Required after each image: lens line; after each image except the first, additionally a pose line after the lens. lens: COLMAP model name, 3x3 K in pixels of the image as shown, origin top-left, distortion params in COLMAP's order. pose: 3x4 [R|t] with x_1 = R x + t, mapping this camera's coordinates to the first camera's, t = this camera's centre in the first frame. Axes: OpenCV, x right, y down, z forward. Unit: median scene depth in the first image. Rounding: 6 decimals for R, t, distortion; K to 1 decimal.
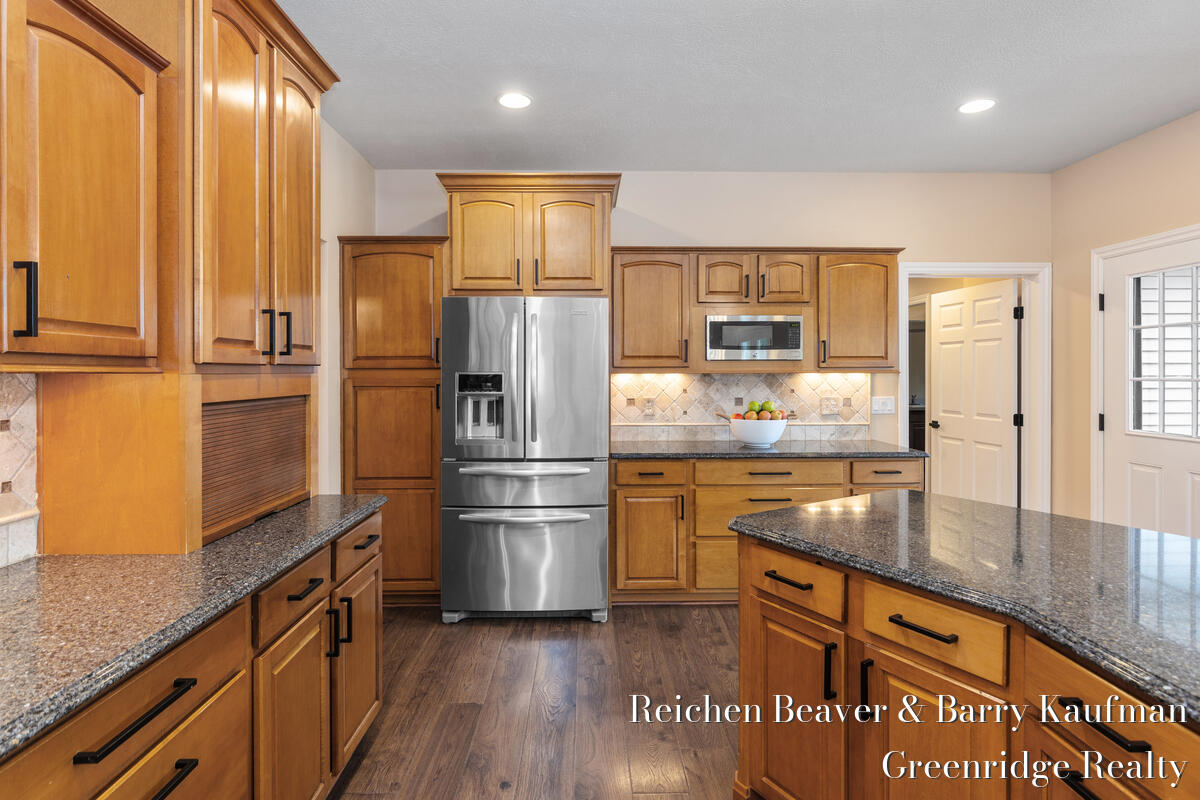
lens RADIAL K [[600.4, 0, 599.0], [0, 600.4, 391.1], [0, 0, 1]] dist [-0.000723, -0.000417]
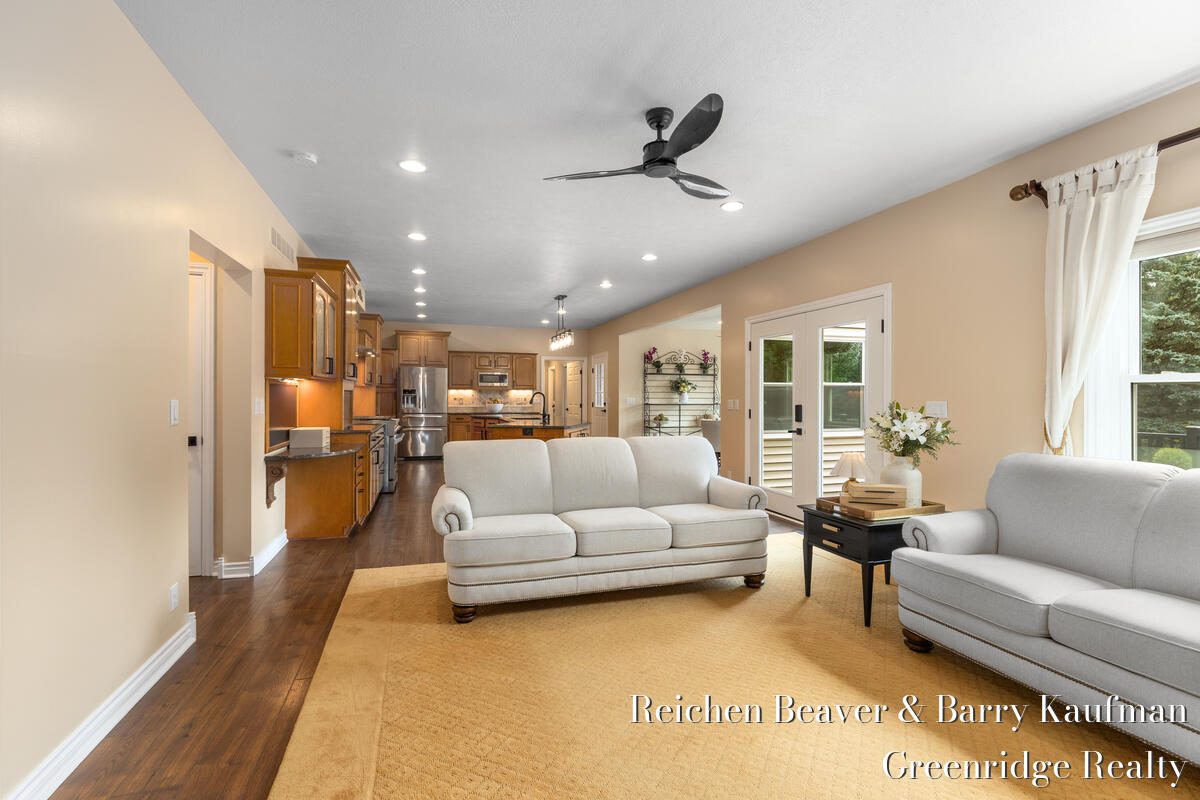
lens RADIAL K [[549.2, 0, 601.7], [0, 549.2, 401.8], [0, 0, 1]] dist [0.012046, -0.001518]
pose [[0.957104, 0.005021, 0.289701, -0.046380], [-0.003080, 0.999970, -0.007153, 0.056035], [-0.289728, 0.005954, 0.957090, -2.079729]]
